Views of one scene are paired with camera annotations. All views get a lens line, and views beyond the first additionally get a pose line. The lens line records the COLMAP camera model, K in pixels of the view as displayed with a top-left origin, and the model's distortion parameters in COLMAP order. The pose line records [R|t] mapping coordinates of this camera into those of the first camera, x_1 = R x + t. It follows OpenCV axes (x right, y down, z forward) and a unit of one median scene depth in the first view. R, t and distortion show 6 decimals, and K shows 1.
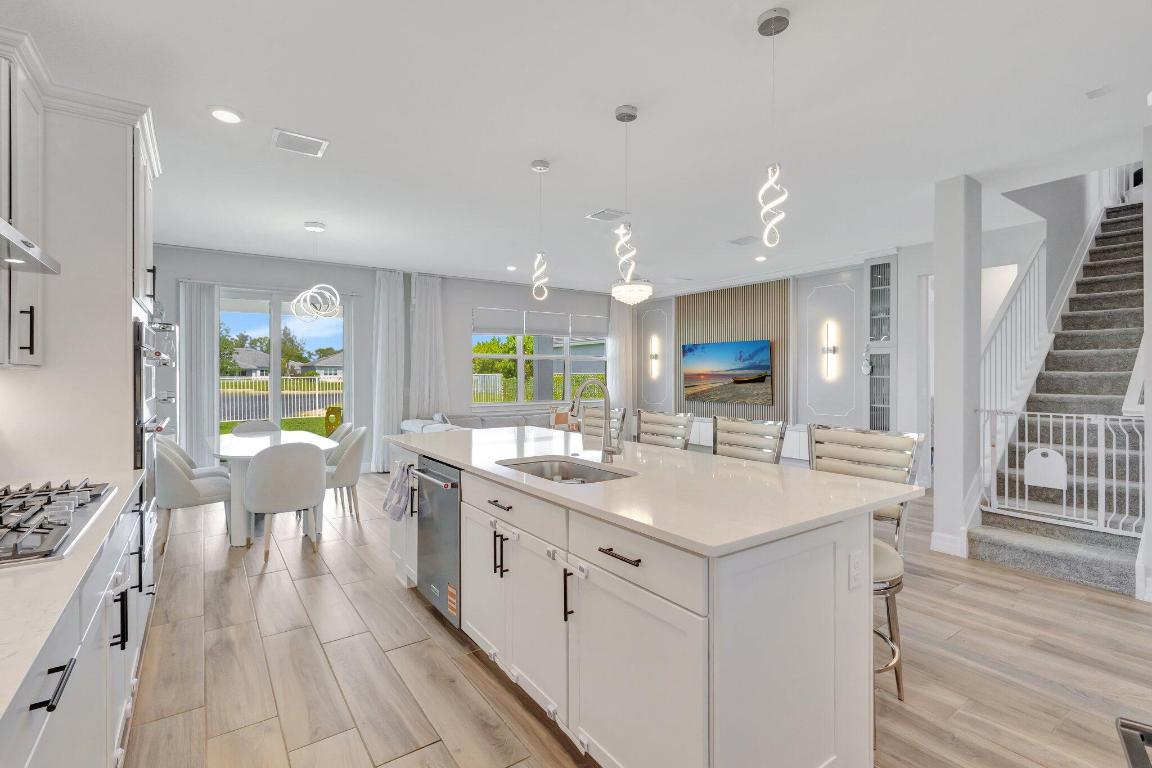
lens RADIAL K [[529.6, 0, 568.5], [0, 529.6, 375.3], [0, 0, 1]] dist [0.006144, -0.000554]
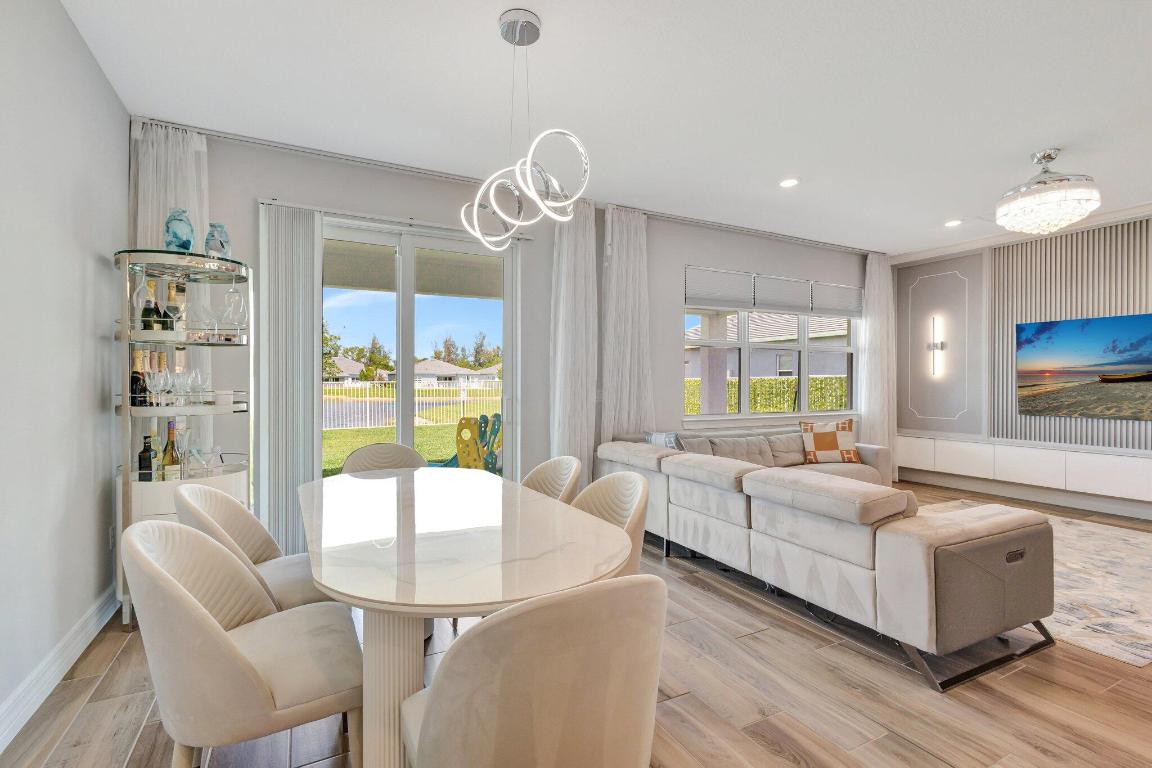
lens RADIAL K [[529.6, 0, 570.5], [0, 529.6, 384.3], [0, 0, 1]] dist [0.006144, -0.000554]
pose [[0.990957, 0.003498, -0.134134, -0.242729], [-0.003348, 0.999993, 0.001344, 0.015557], [0.134138, -0.000883, 0.990962, 0.361084]]
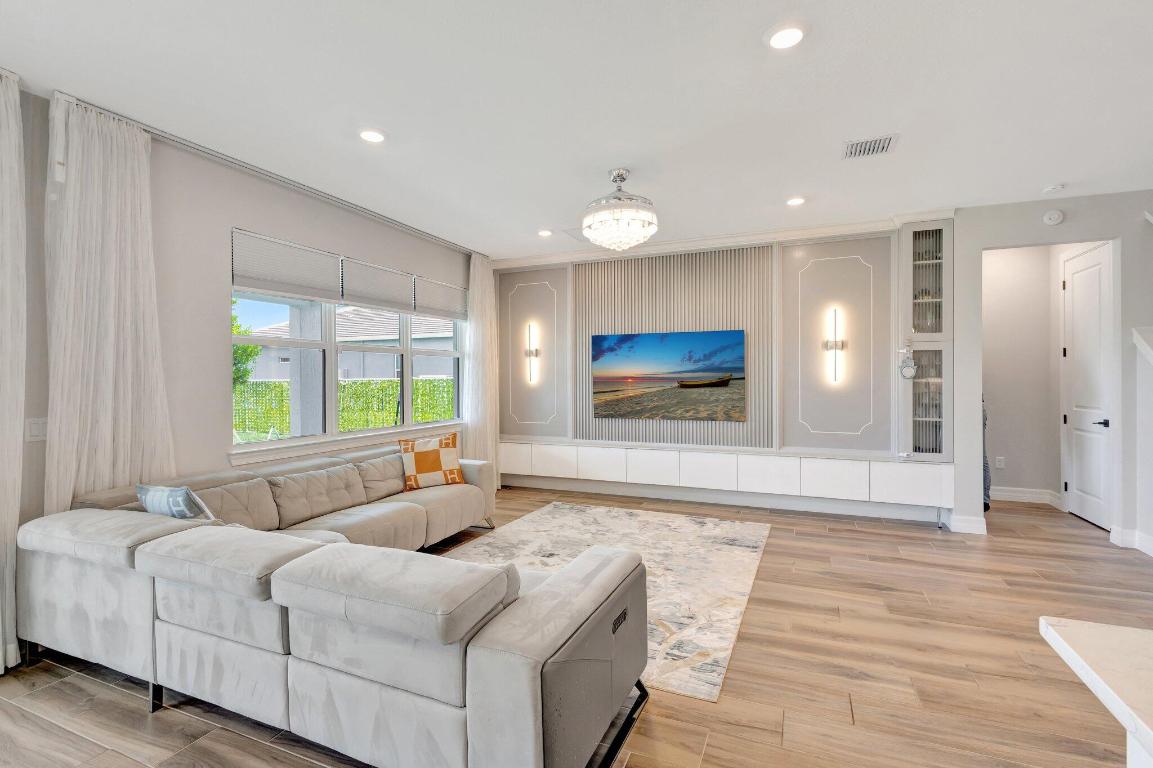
lens RADIAL K [[530.1, 0, 577.3], [0, 530.1, 380.6], [0, 0, 1]] dist [0.006144, -0.000554]
pose [[0.848183, -0.004314, 0.529686, -0.180354], [0.004156, 0.999990, 0.001490, -0.000640], [-0.529687, 0.000937, 0.848192, 0.492128]]
